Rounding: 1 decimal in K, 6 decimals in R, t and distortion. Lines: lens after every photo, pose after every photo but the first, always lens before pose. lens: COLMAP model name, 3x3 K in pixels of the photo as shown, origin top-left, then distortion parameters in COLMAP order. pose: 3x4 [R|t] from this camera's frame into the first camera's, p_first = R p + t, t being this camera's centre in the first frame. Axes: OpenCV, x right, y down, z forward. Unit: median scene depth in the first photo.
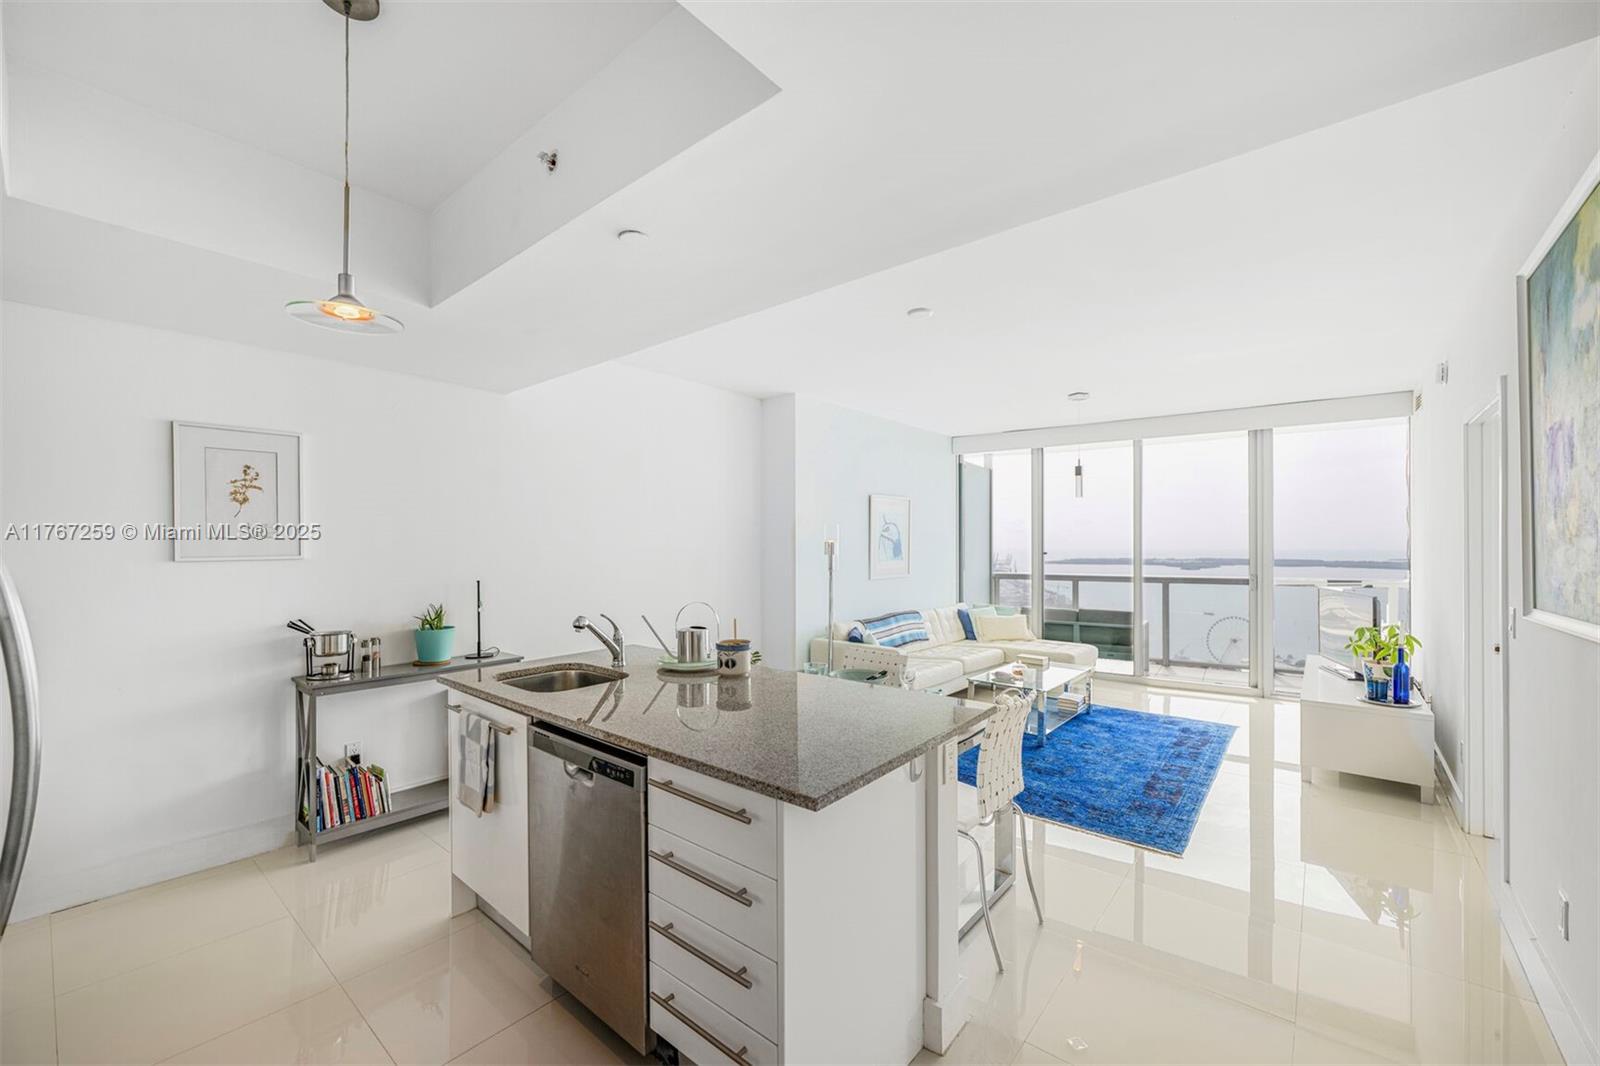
lens RADIAL K [[664.5, 0, 781.3], [0, 664.5, 547.4], [0, 0, 1]] dist [0.000520, 0.000049]
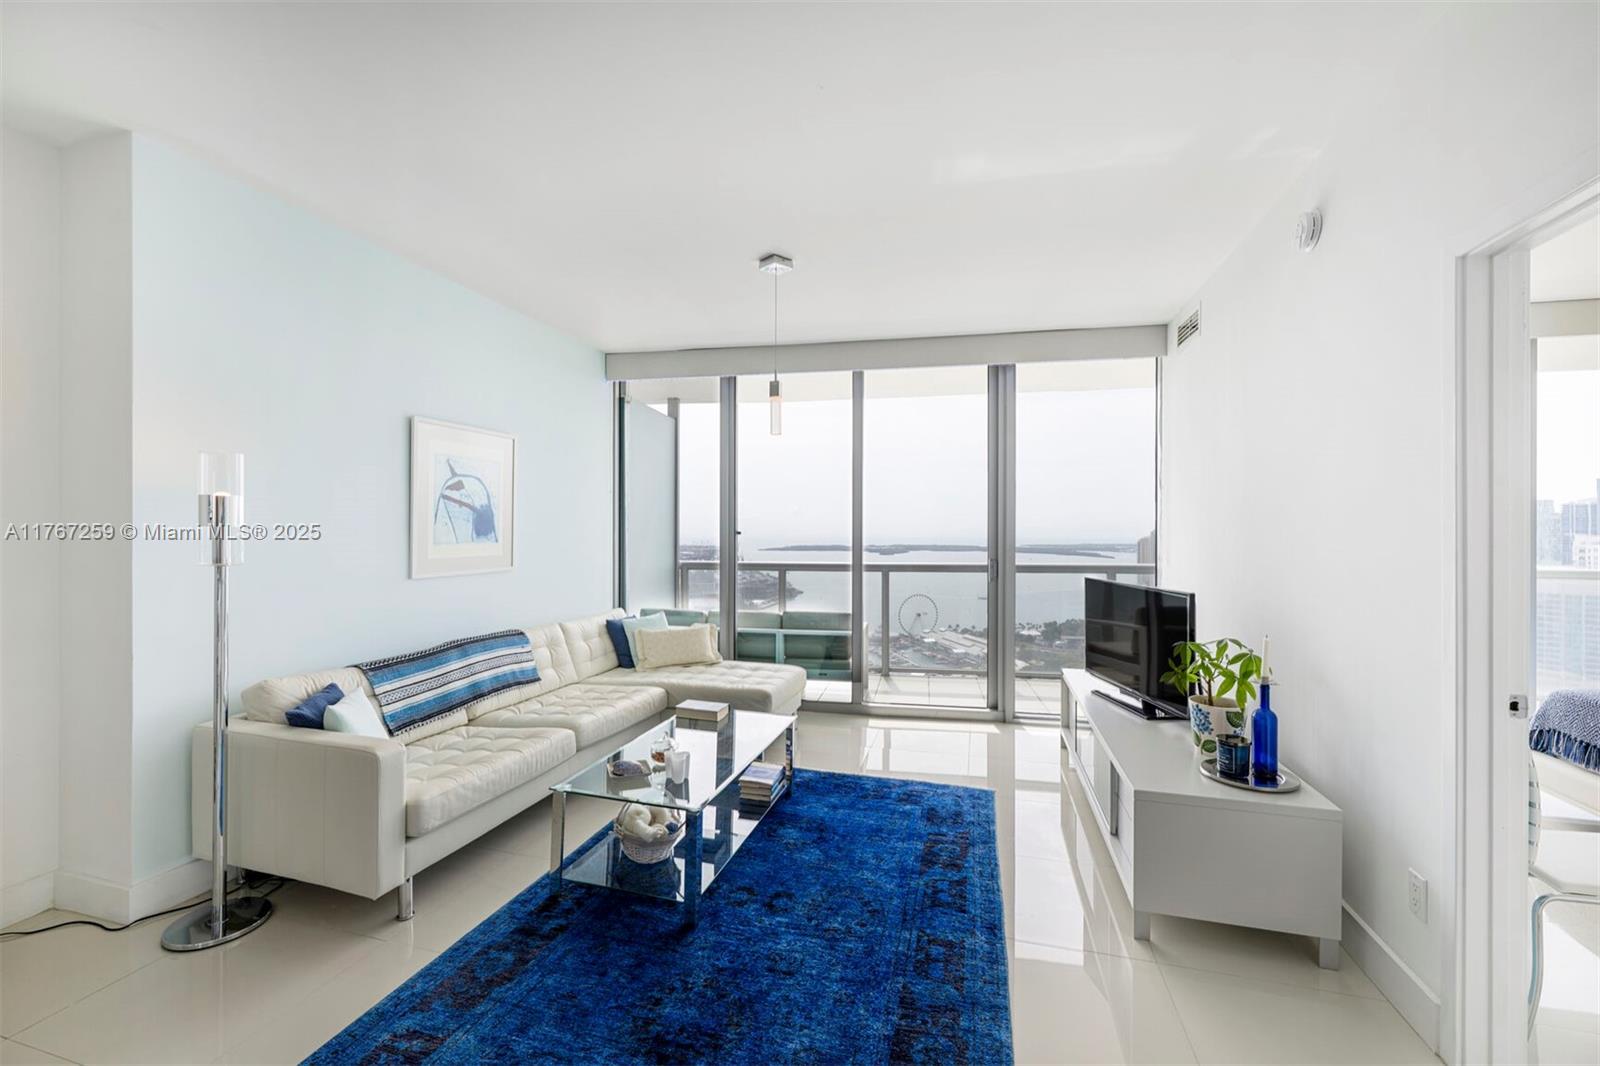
lens RADIAL K [[667.3, 0, 800.0], [0, 667.3, 533.0], [0, 0, 1]] dist [-0.000031, 0.000030]
pose [[0.911797, 0.003468, 0.410627, 0.197584], [-0.002211, 0.999991, -0.003536, 0.013414], [-0.410636, 0.002316, 0.911796, 0.395606]]
